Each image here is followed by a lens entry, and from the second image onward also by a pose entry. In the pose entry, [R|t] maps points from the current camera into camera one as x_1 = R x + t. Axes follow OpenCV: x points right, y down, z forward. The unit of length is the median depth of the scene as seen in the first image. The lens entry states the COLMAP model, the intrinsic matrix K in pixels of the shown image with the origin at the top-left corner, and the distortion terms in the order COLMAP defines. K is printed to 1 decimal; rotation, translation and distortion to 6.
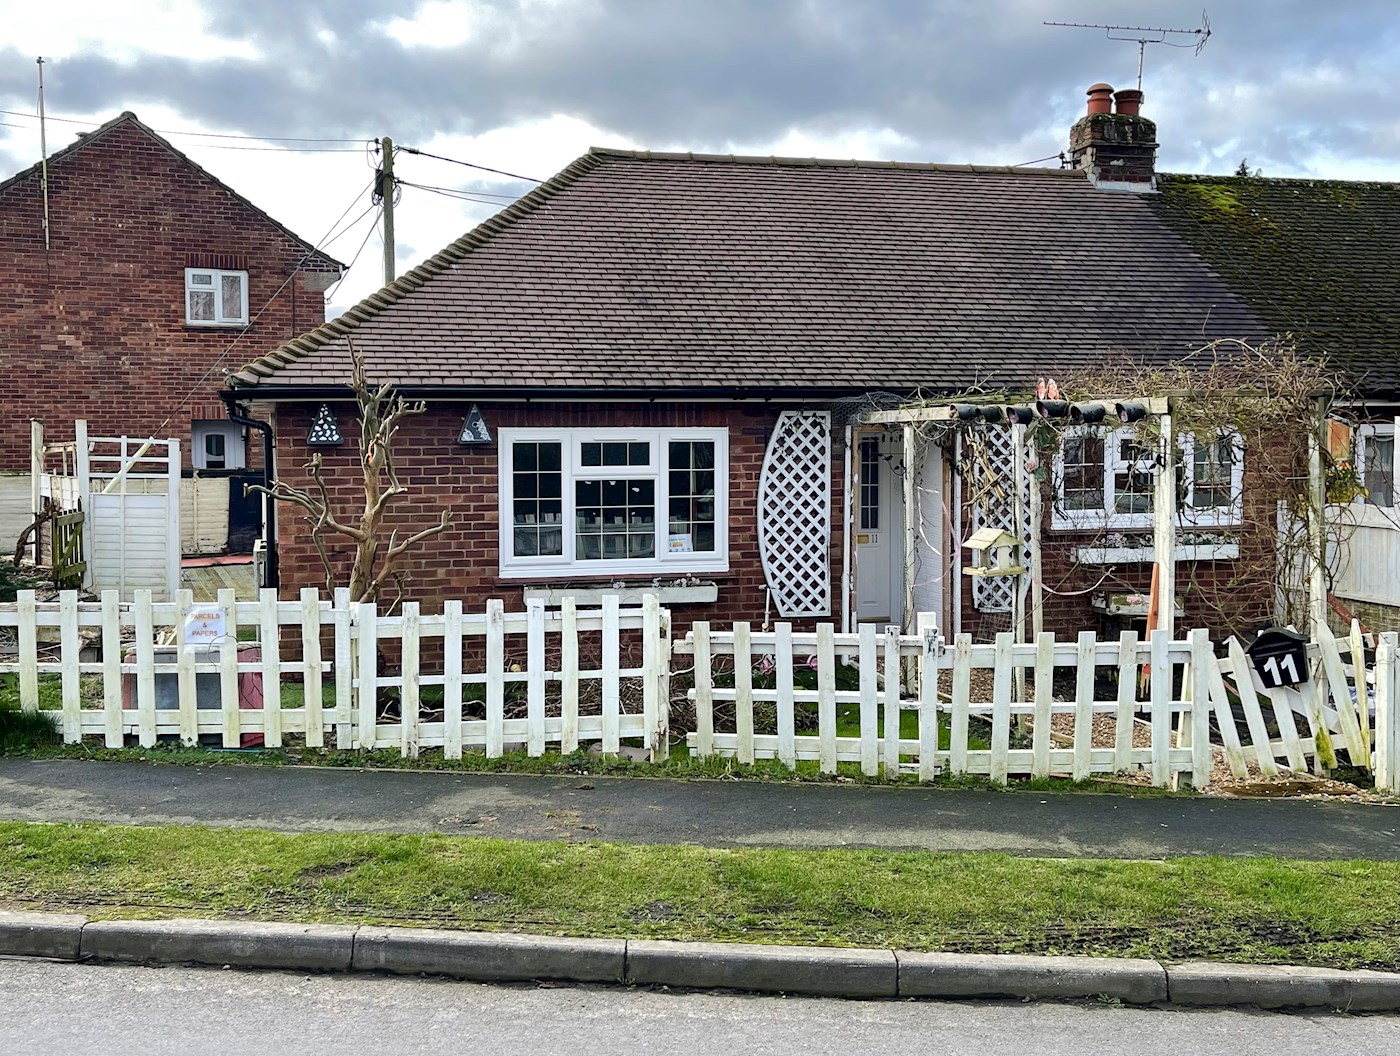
lens RADIAL K [[1406.0, 0, 652.4], [0, 1406.0, 512.9], [0, 0, 1]] dist [0.129758, -0.306317]
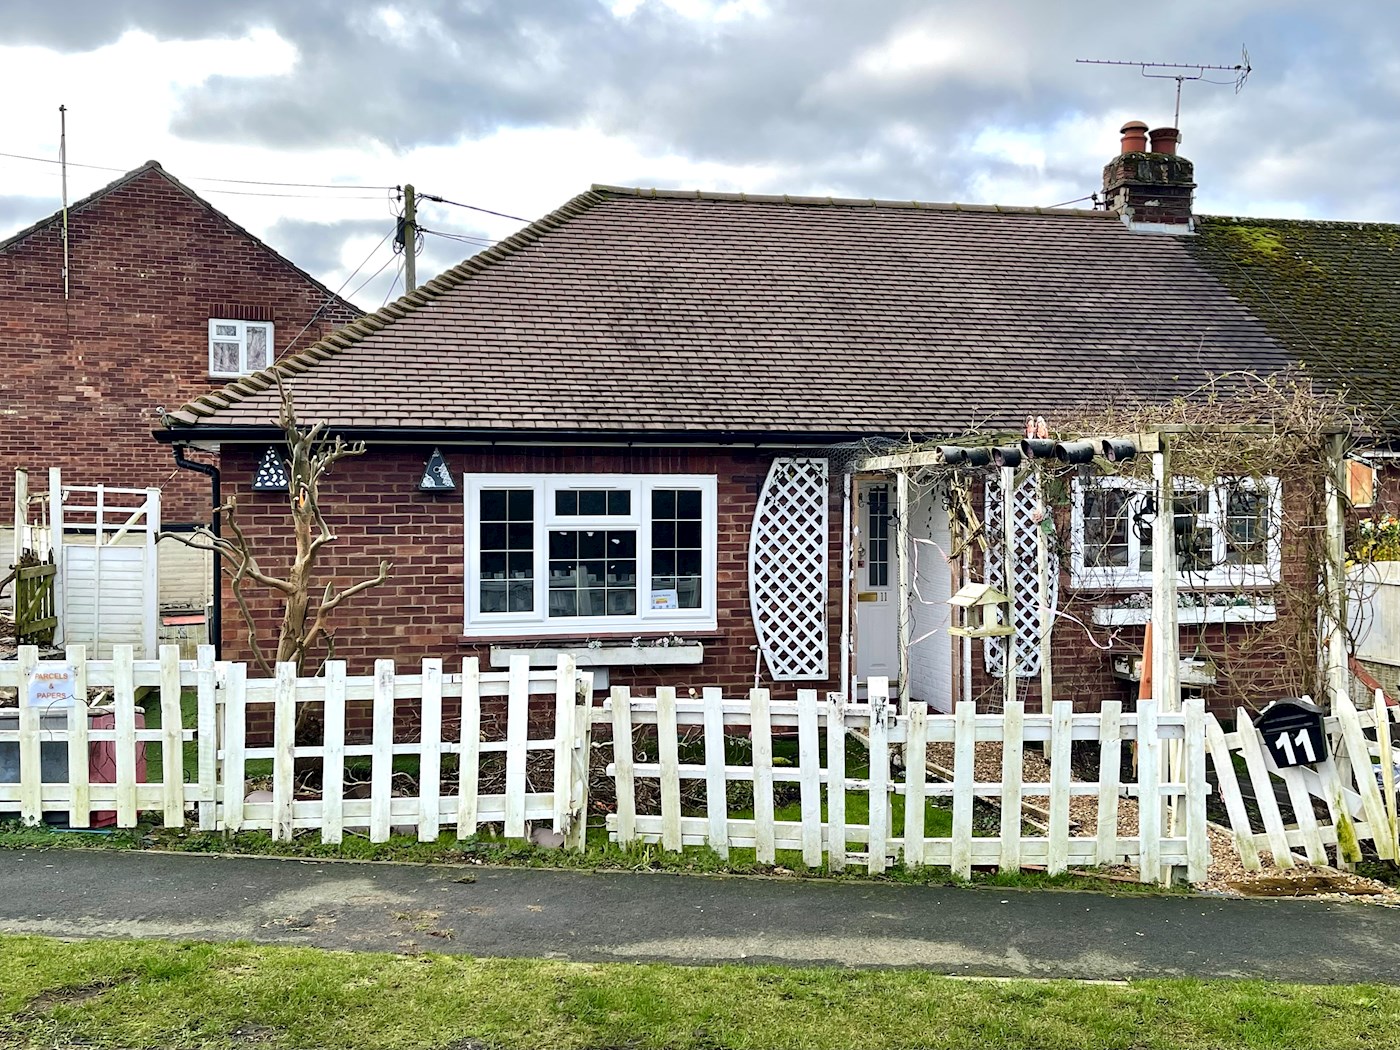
lens RADIAL K [[1391.6, 0, 700.0], [0, 1391.6, 525.0], [0, 0, 1]] dist [0.126475, -0.292223]
pose [[0.999740, 0.005032, -0.022258, 0.062981], [-0.005820, 0.999353, -0.035490, 0.004861], [0.022065, 0.035610, 0.999122, 0.082851]]
